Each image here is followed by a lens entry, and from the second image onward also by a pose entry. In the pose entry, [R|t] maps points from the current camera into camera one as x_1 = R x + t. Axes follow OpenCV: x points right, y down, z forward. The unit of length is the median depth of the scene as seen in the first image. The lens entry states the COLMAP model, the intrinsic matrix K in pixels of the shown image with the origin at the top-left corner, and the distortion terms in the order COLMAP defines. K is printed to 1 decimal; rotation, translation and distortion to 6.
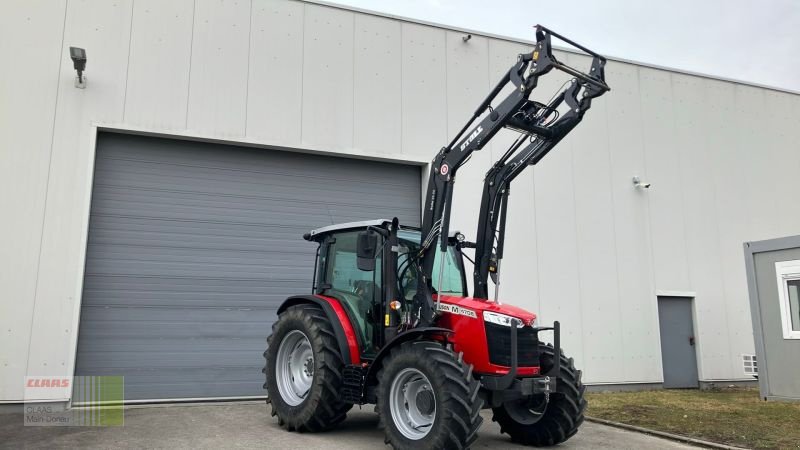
lens RADIAL K [[622.7, 0, 401.4], [0, 622.7, 221.4], [0, 0, 1]] dist [0.032388, -0.032261]
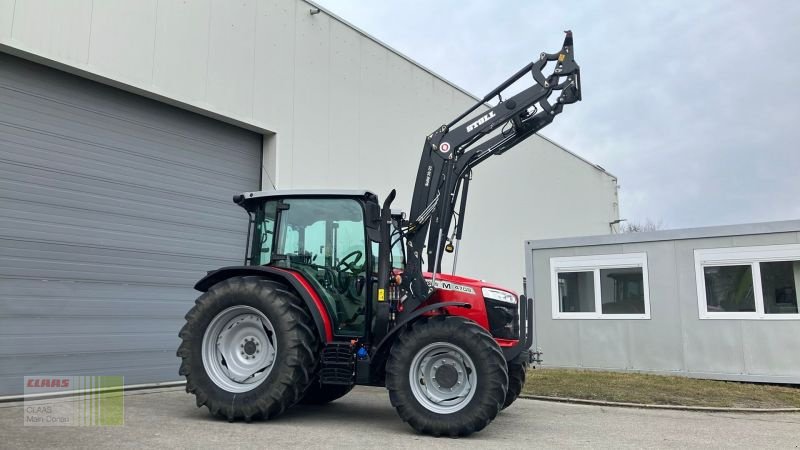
lens RADIAL K [[622.7, 0, 394.2], [0, 622.7, 220.7], [0, 0, 1]] dist [0.032388, -0.032261]
pose [[0.844426, 0.084559, 0.528956, -0.521446], [-0.093965, 0.995534, -0.009140, 0.051649], [-0.527366, -0.041985, 0.848600, 0.181670]]
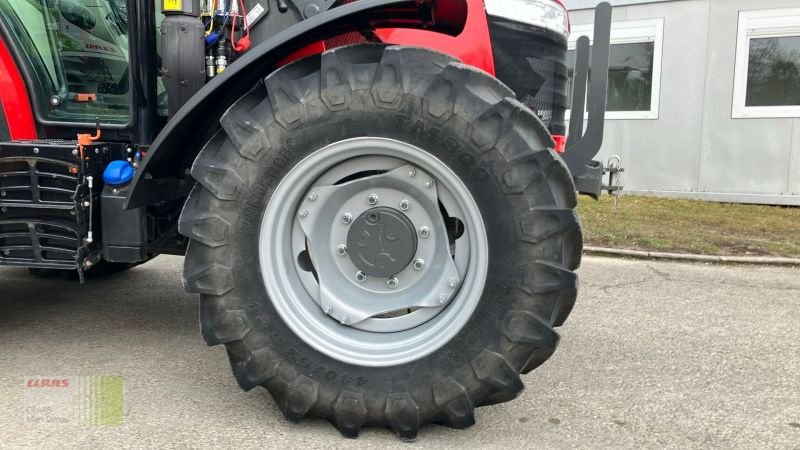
lens RADIAL K [[622.7, 0, 386.3], [0, 622.7, 206.9], [0, 0, 1]] dist [0.032388, -0.032261]
pose [[0.765773, -0.071673, 0.639105, -0.143665], [-0.112370, 0.963571, 0.242702, 0.173500], [-0.633218, -0.257671, 0.729822, 0.689259]]
